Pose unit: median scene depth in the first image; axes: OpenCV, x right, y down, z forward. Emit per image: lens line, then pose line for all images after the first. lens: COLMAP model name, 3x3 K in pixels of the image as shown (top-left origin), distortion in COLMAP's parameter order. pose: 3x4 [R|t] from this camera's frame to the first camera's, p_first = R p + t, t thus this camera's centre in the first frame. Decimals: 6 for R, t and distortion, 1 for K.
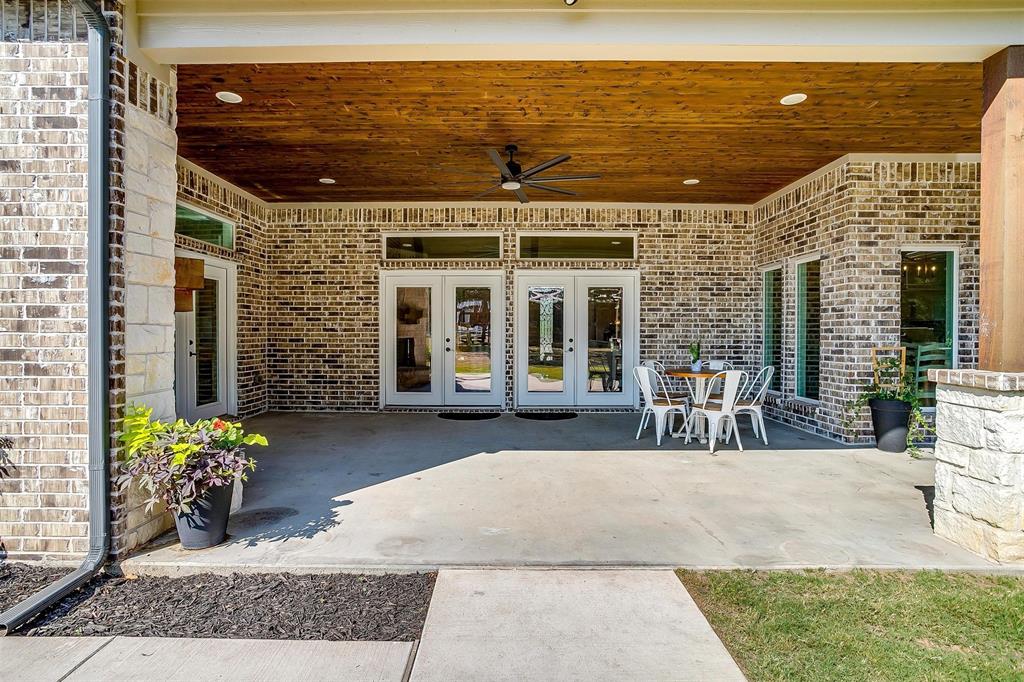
lens RADIAL K [[523.2, 0, 508.0], [0, 523.2, 338.3], [0, 0, 1]] dist [-0.050188, 0.023292]
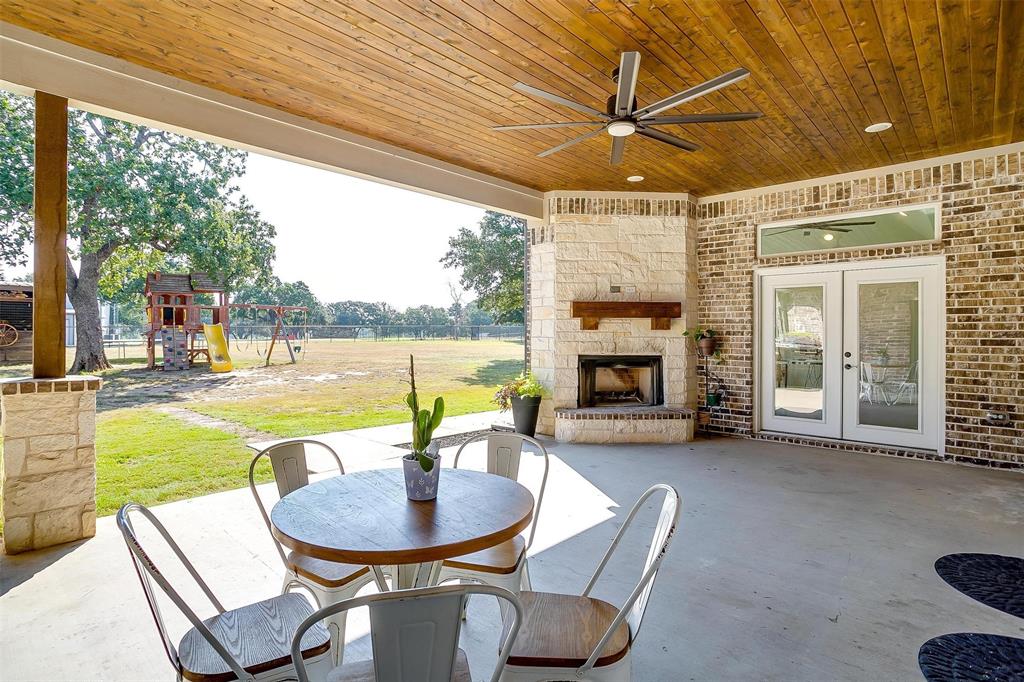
lens RADIAL K [[523.2, 0, 510.2], [0, 523.2, 334.9], [0, 0, 1]] dist [-0.050188, 0.023292]
pose [[-0.677633, 0.001122, -0.735400, 0.536872], [-0.012980, 0.999825, 0.013486, -0.035885], [0.735286, 0.018684, -0.677500, 1.231797]]
